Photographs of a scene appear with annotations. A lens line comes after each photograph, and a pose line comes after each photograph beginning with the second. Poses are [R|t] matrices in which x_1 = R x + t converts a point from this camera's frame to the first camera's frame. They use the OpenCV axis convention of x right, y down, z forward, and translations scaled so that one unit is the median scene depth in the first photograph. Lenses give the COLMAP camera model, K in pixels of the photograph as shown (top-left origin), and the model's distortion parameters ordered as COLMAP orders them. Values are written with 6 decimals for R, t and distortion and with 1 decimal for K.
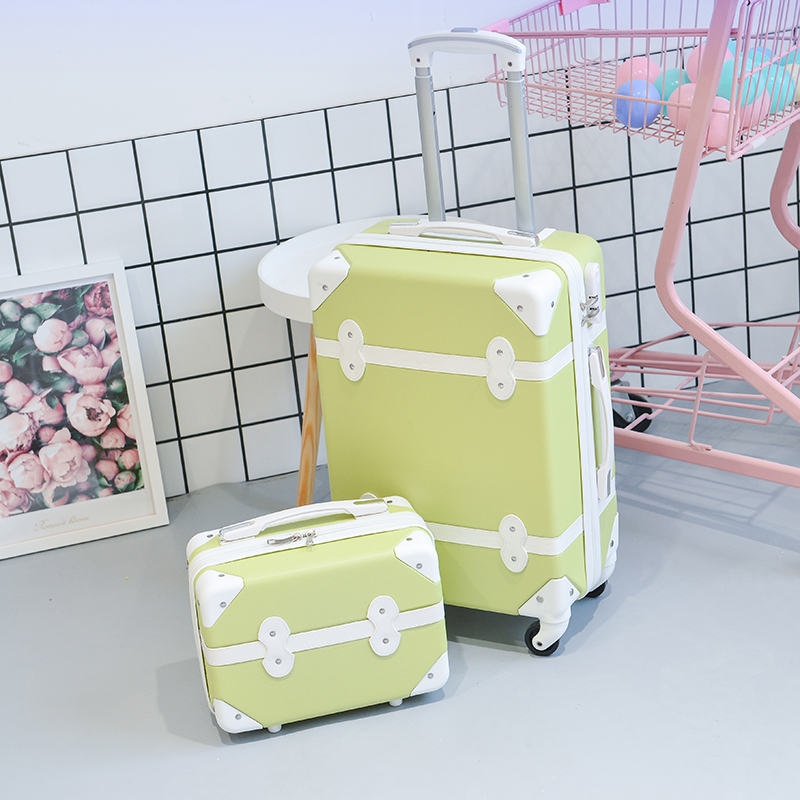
lens RADIAL K [[2010.1, 0, 453.0], [0, 2010.1, 398.5], [0, 0, 1]] dist [0.110898, 0.051254]
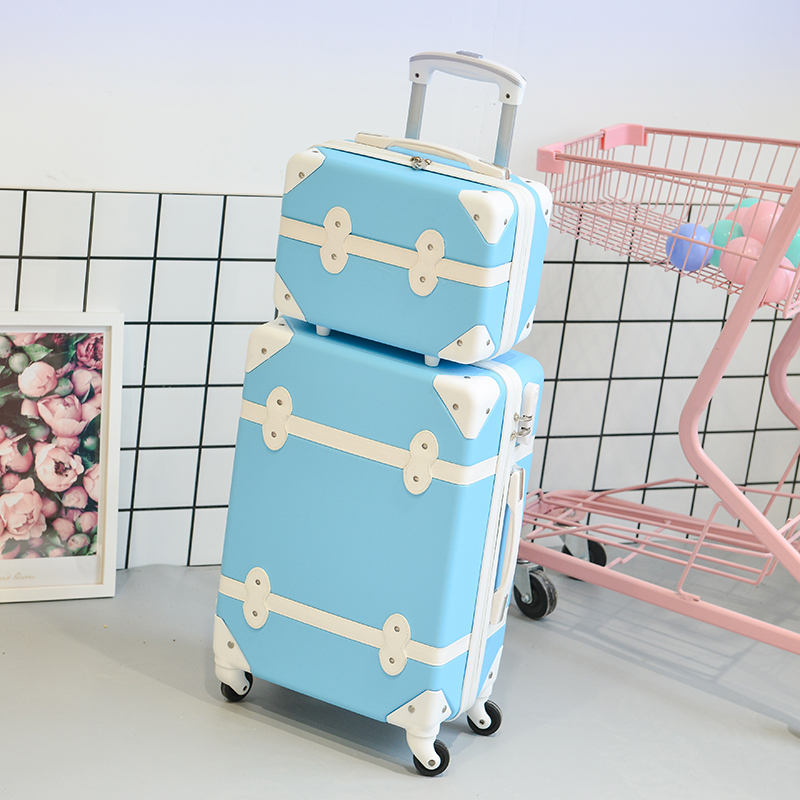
lens RADIAL K [[2257.8, 0, 422.5], [0, 2257.8, 408.5], [0, 0, 1]] dist [0.091096, -0.297970]
pose [[0.972431, 0.164417, 0.165361, -0.195034], [-0.150217, 0.984071, -0.095074, 0.056040], [-0.178359, 0.067613, 0.981640, -0.076479]]
